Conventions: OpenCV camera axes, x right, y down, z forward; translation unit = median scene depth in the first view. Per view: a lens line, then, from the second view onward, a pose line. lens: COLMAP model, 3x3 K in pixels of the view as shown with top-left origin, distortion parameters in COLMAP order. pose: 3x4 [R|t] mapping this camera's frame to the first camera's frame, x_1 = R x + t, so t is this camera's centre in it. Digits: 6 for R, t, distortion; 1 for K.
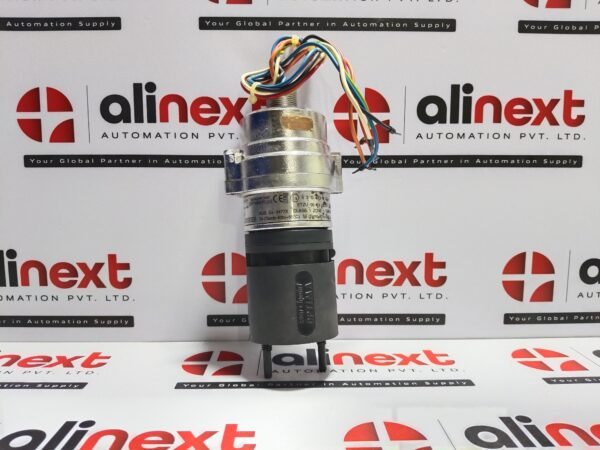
lens RADIAL K [[459.4, 0, 302.5], [0, 459.4, 216.9], [0, 0, 1]] dist [0.014447, -0.054950]
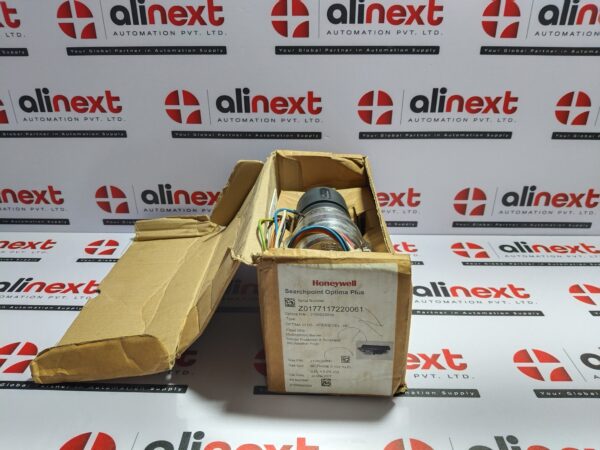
lens RADIAL K [[455.4, 0, 301.8], [0, 455.4, 213.8], [0, 0, 1]] dist [0.058009, -0.134557]
pose [[0.999145, 0.015452, -0.038348, -0.063275], [-0.002033, 0.944770, 0.327729, -0.398147], [0.041294, -0.327371, 0.943993, -0.661611]]
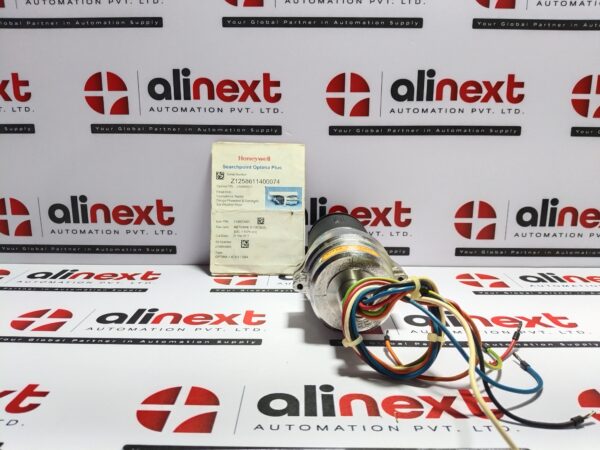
lens RADIAL K [[455.4, 0, 301.8], [0, 455.4, 213.8], [0, 0, 1]] dist [0.058009, -0.134557]
pose [[0.999583, 0.010095, -0.027036, 0.037379], [-0.007634, 0.995945, 0.089640, -0.000190], [0.027831, -0.089396, 0.995607, -0.320413]]
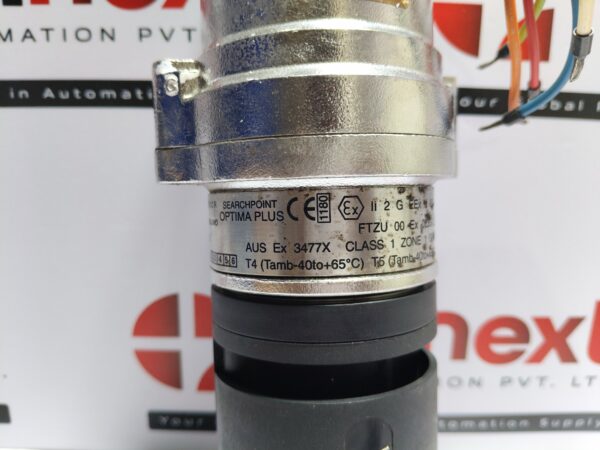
lens RADIAL K [[455.4, 0, 301.8], [0, 455.4, 213.8], [0, 0, 1]] dist [0.058009, -0.134557]
pose [[0.999578, 0.024908, -0.014958, -0.039562], [-0.023059, 0.993315, 0.113109, -0.061118], [0.017675, -0.112717, 0.993470, 0.552940]]
